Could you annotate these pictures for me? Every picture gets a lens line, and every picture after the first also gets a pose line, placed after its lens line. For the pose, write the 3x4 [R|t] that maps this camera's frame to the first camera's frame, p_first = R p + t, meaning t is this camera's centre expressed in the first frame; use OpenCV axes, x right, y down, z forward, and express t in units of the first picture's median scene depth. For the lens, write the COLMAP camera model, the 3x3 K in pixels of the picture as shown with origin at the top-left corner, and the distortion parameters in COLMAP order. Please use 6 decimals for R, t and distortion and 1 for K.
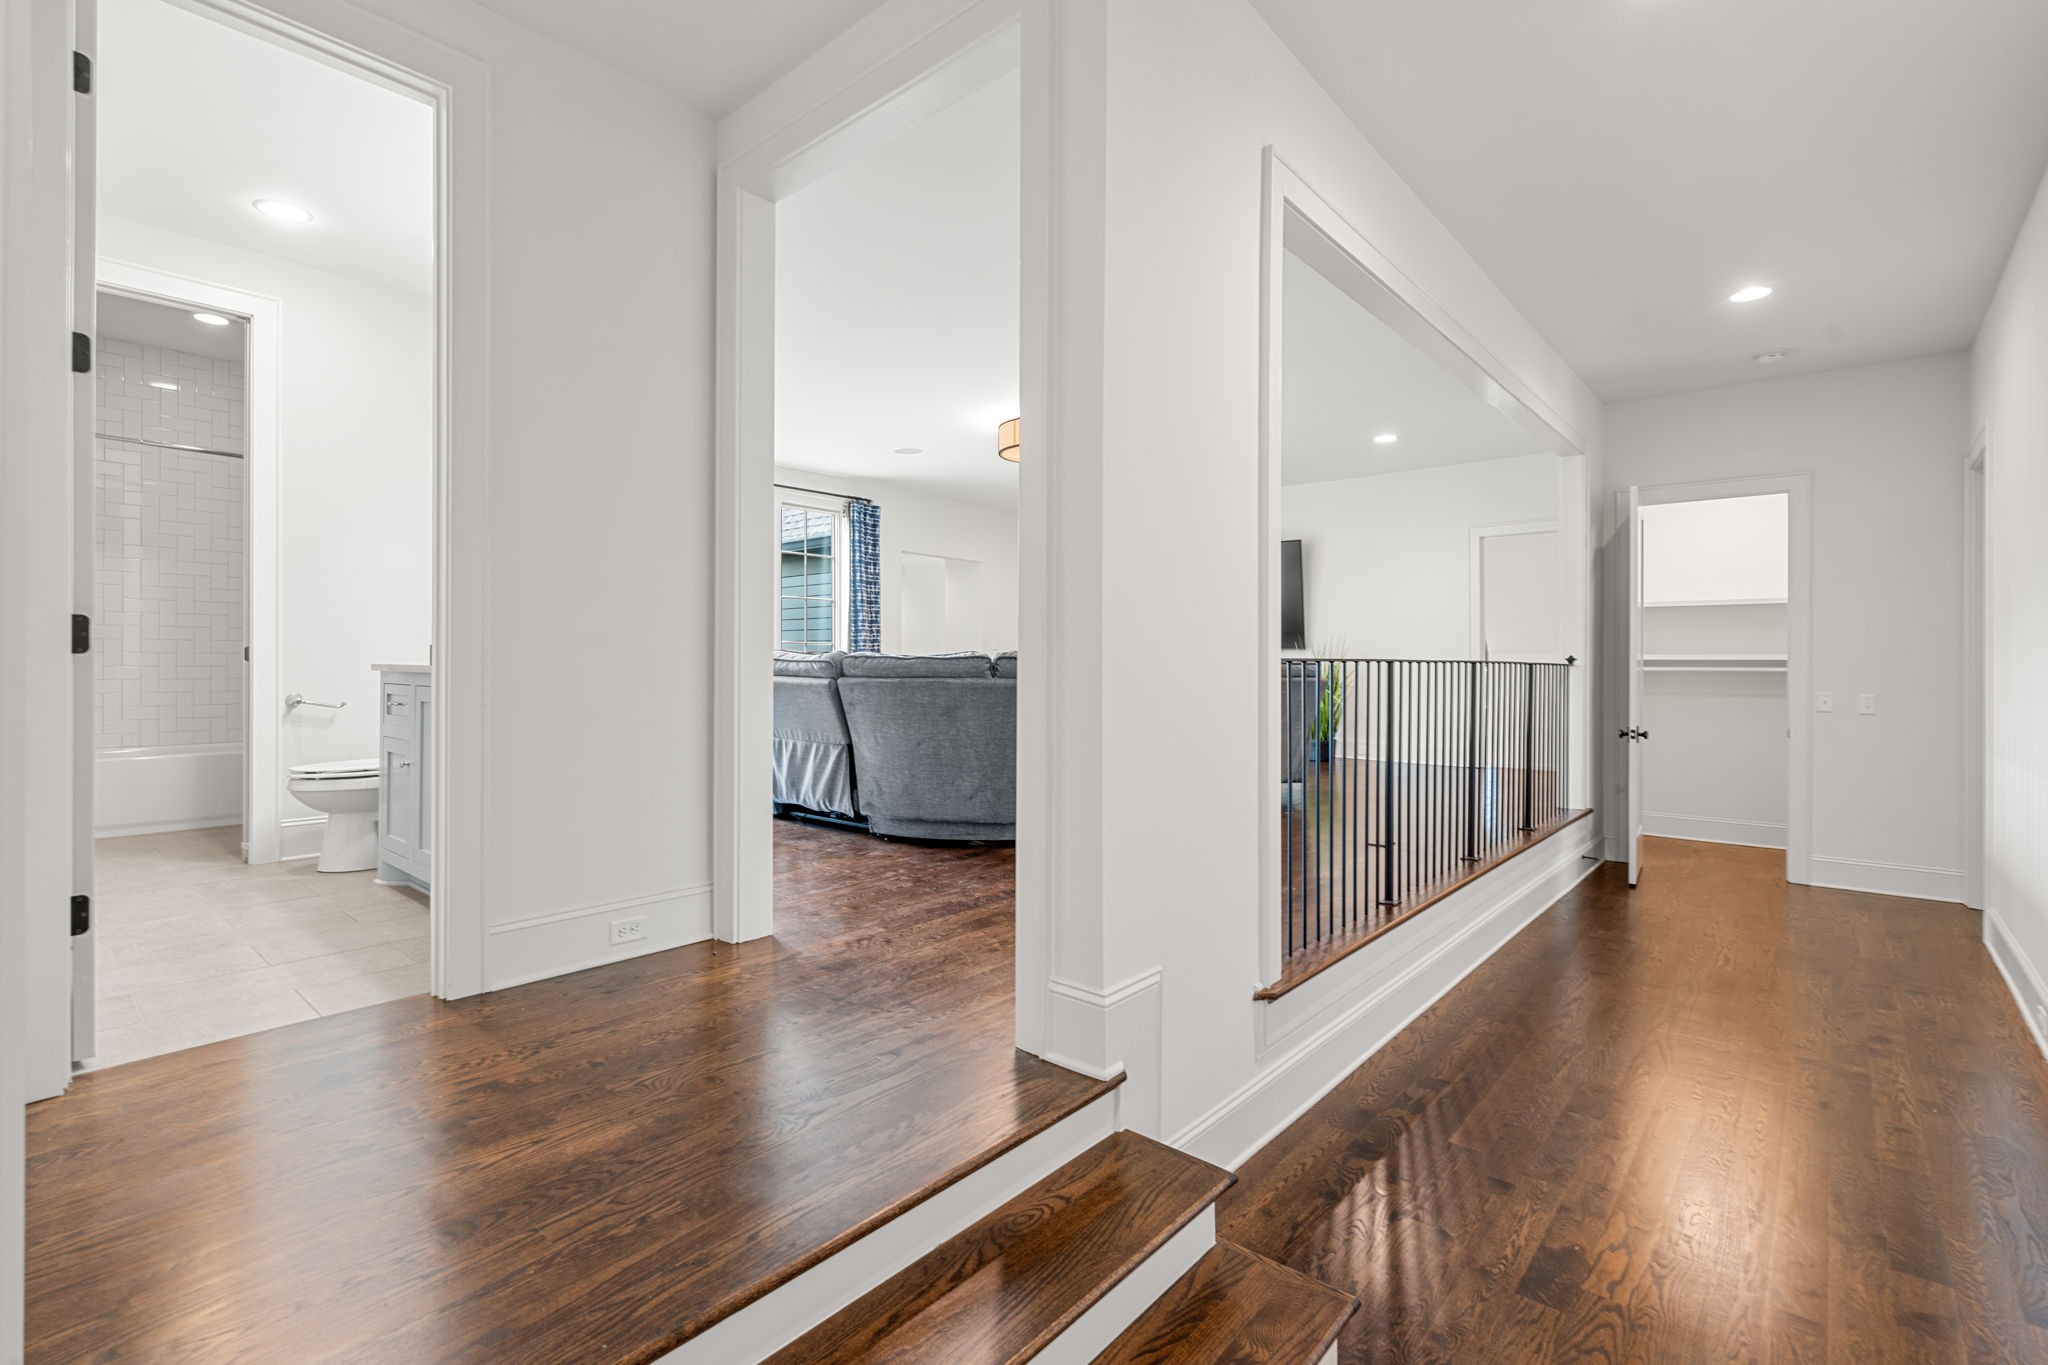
lens RADIAL K [[924.1, 0, 1031.4], [0, 924.1, 676.7], [0, 0, 1]] dist [-0.001625, -0.000235]
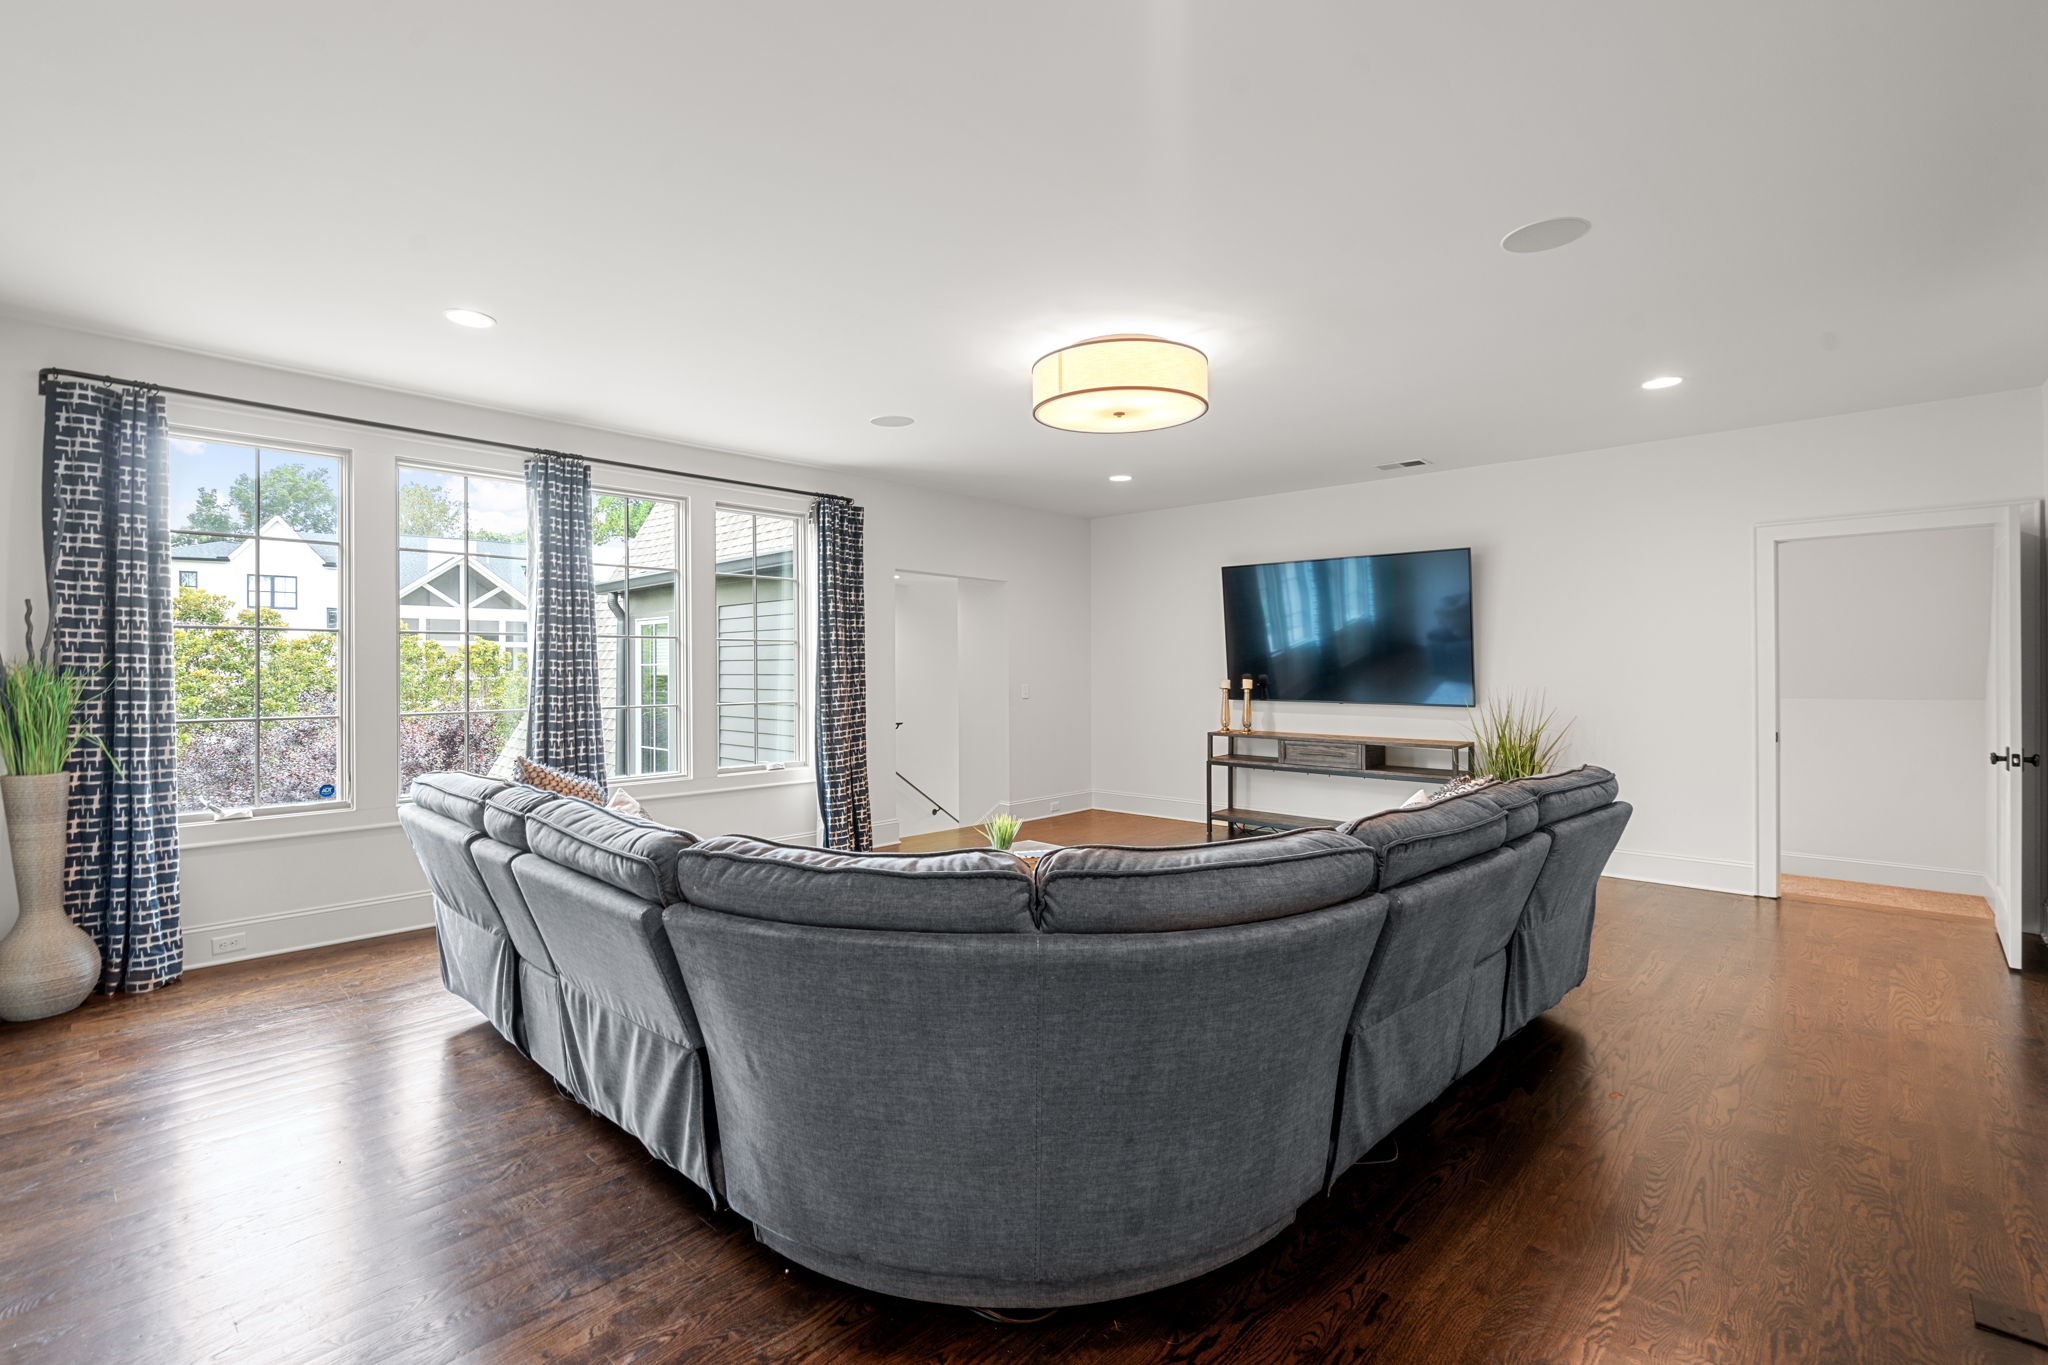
lens RADIAL K [[924.1, 0, 1014.9], [0, 924.1, 677.3], [0, 0, 1]] dist [-0.001625, -0.000235]
pose [[0.998931, -0.005798, -0.045856, -0.016138], [0.005551, 0.999969, -0.005513, -0.050760], [0.045887, 0.005252, 0.998933, 0.304399]]
